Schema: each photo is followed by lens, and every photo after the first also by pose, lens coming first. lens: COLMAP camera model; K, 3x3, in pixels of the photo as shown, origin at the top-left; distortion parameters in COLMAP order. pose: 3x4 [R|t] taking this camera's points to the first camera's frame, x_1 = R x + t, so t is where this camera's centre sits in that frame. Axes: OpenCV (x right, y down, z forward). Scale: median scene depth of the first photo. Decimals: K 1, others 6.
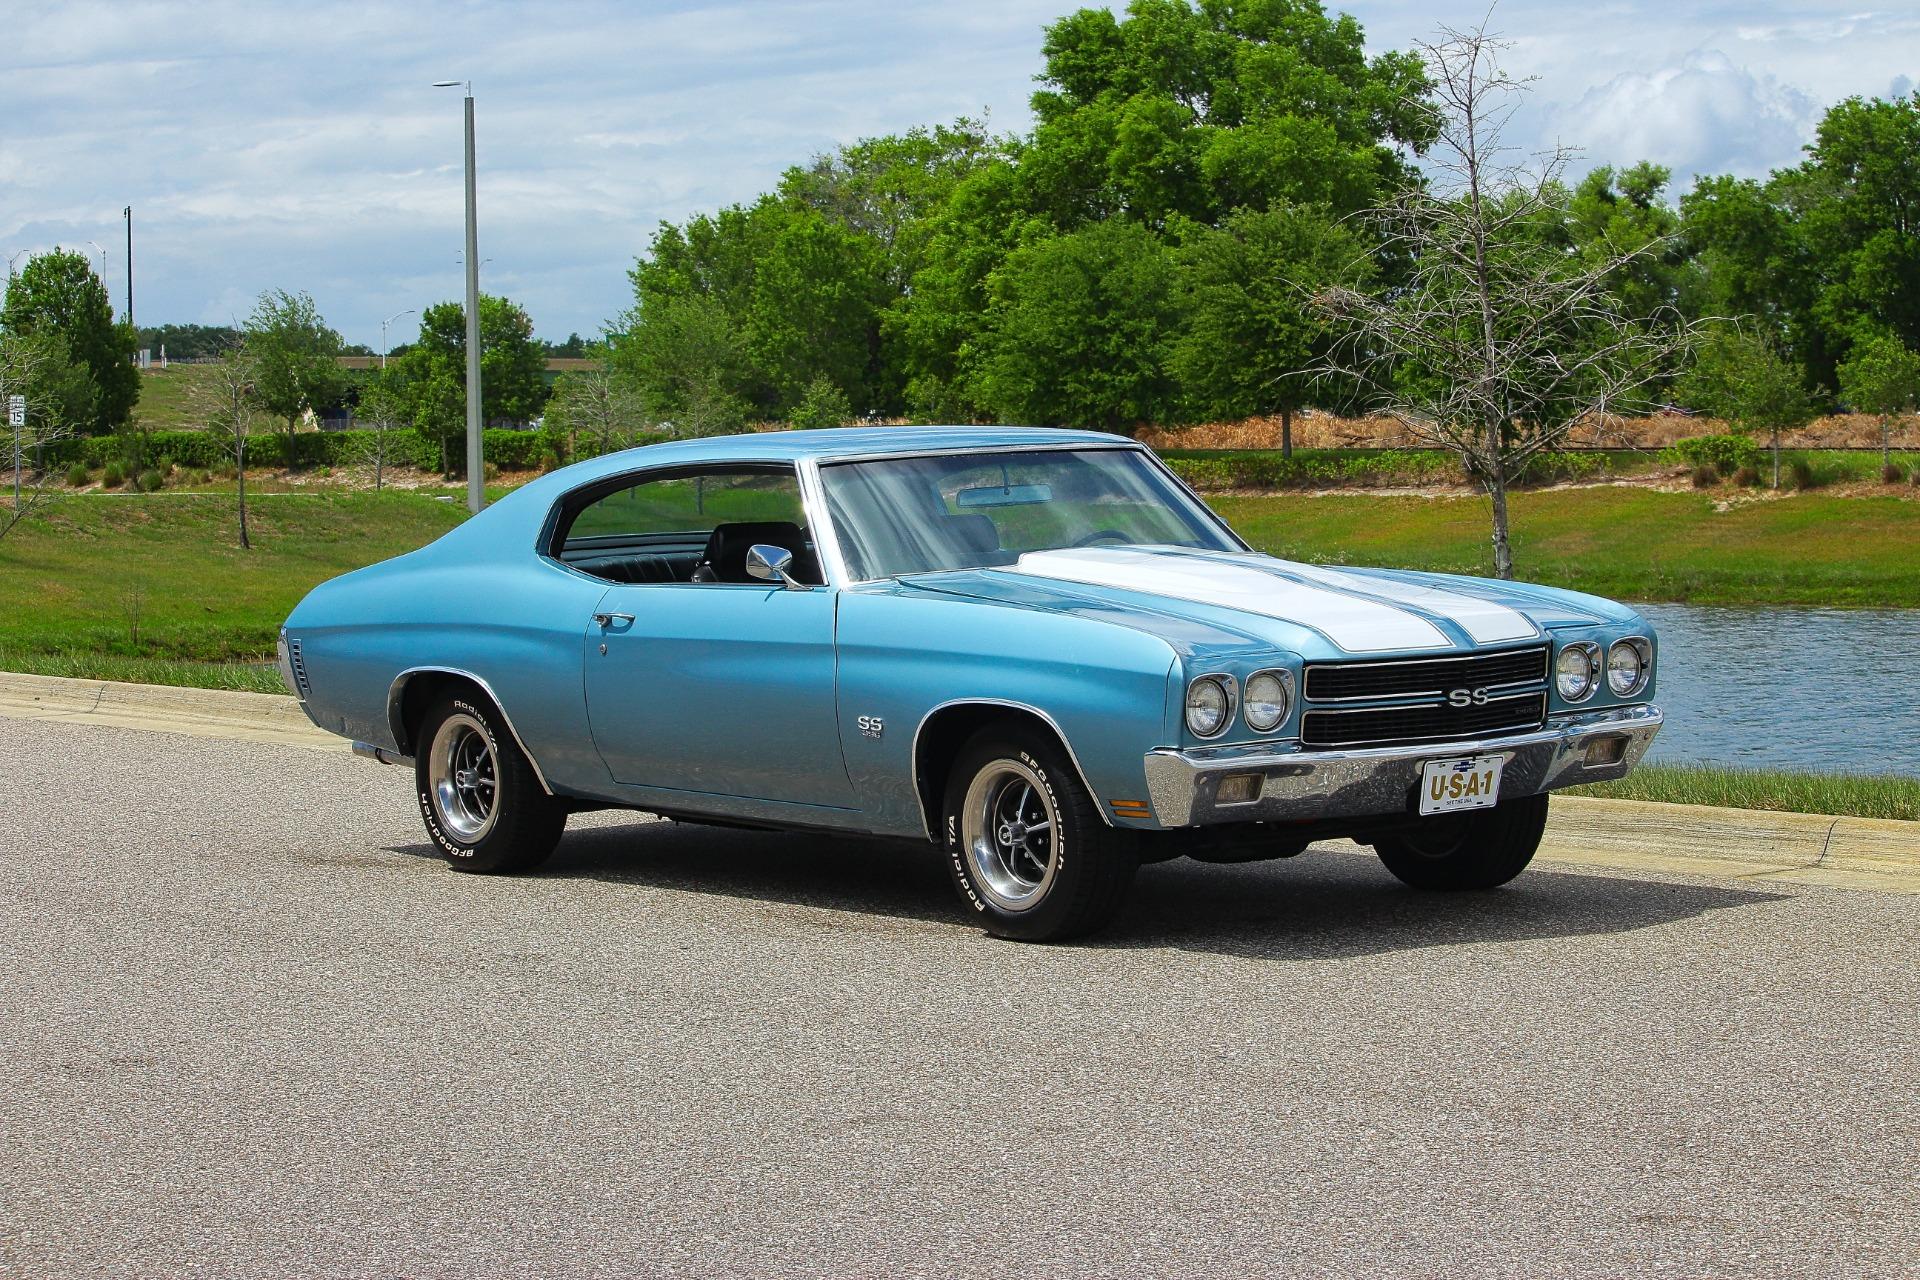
lens RADIAL K [[4962.3, 0, 852.2], [0, 4962.3, 618.8], [0, 0, 1]] dist [-0.352687, 0.000000]
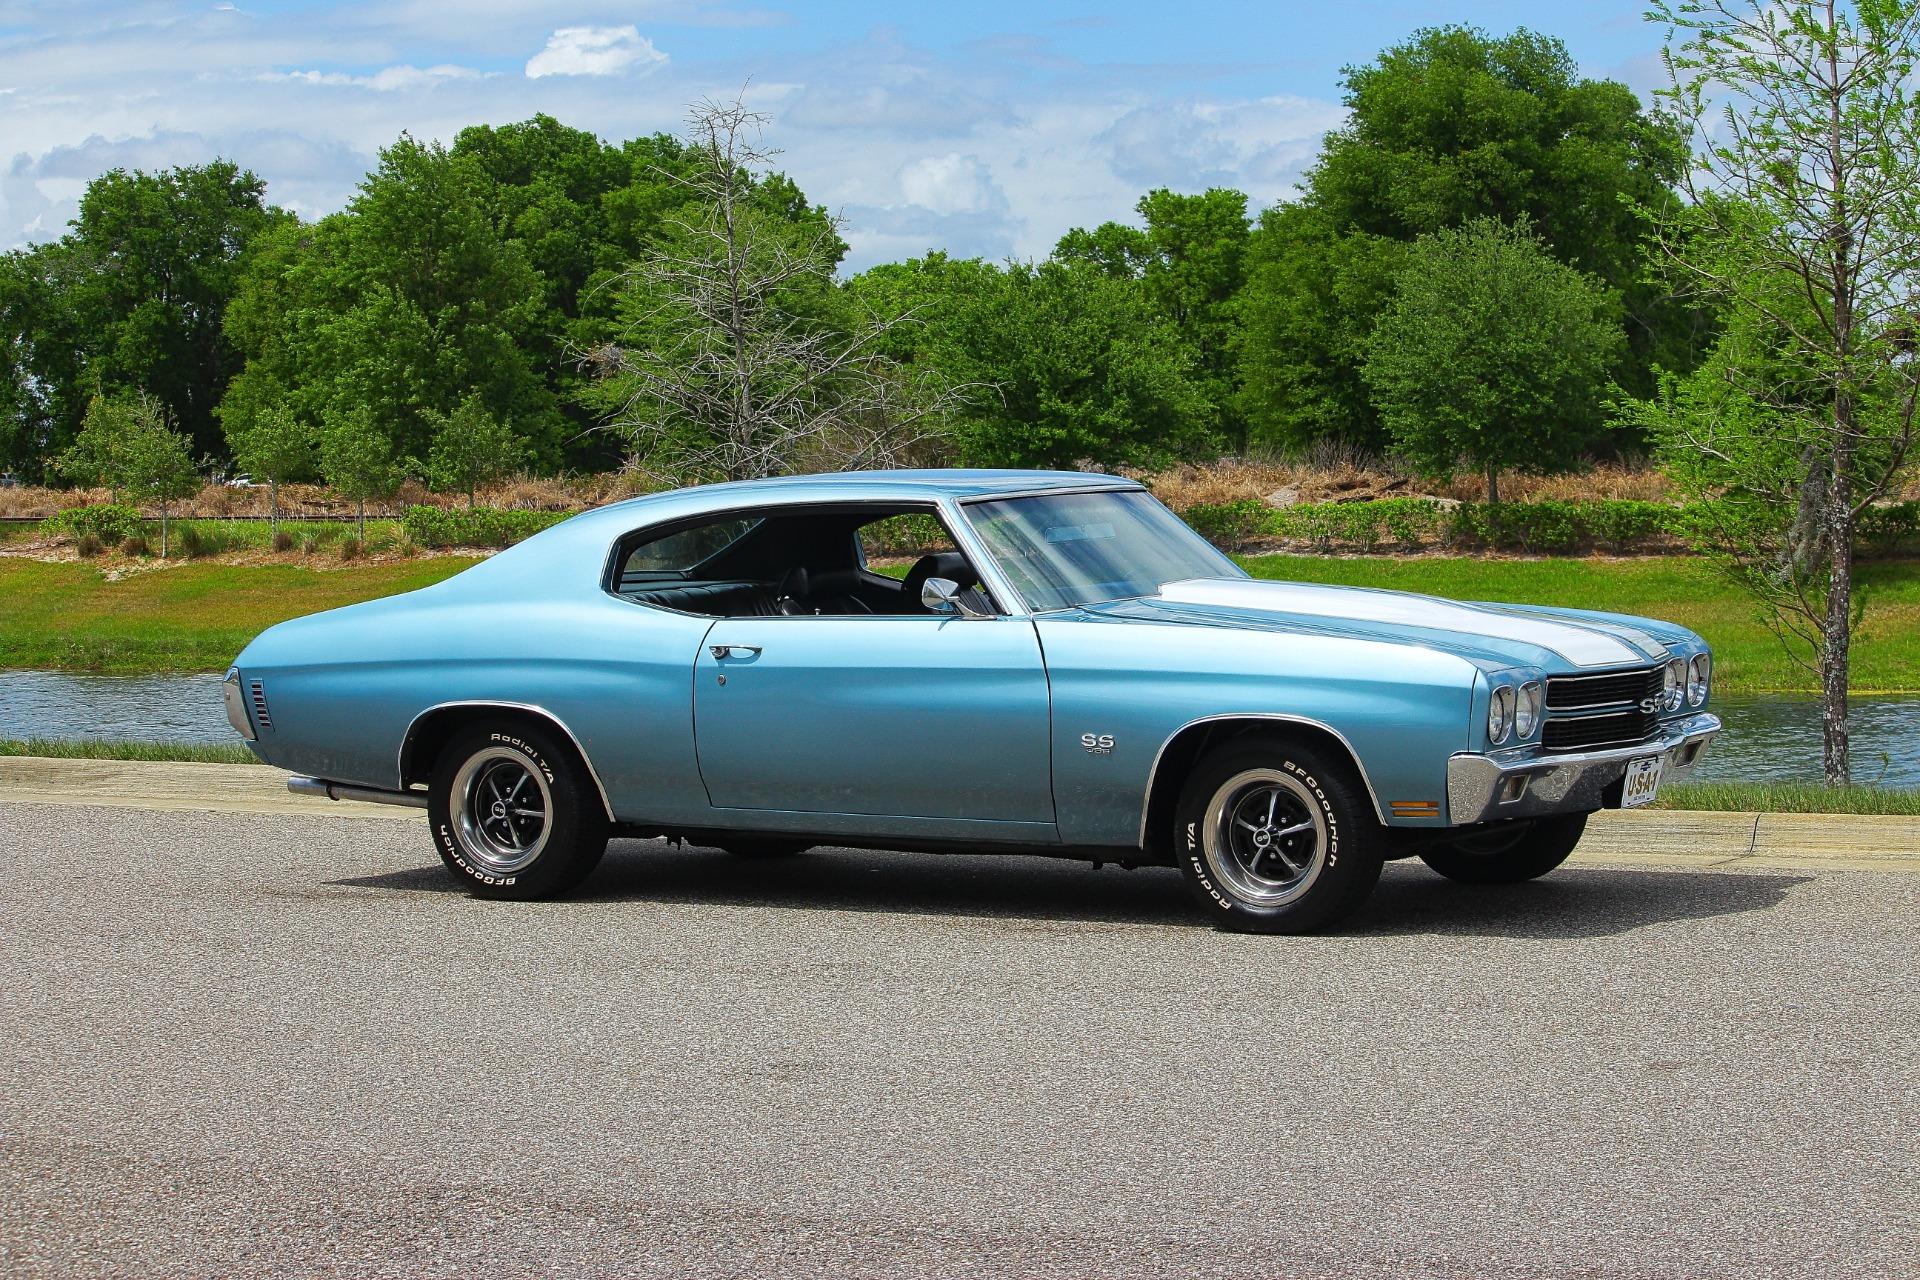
lens RADIAL K [[4962.3, 0, 968.2], [0, 4962.3, 637.9], [0, 0, 1]] dist [-0.352687, 0.000000]
pose [[0.918710, -0.008258, 0.394846, -0.206188], [0.012739, 0.999881, -0.008730, 0.003524], [-0.394727, 0.013051, 0.918706, 0.006271]]
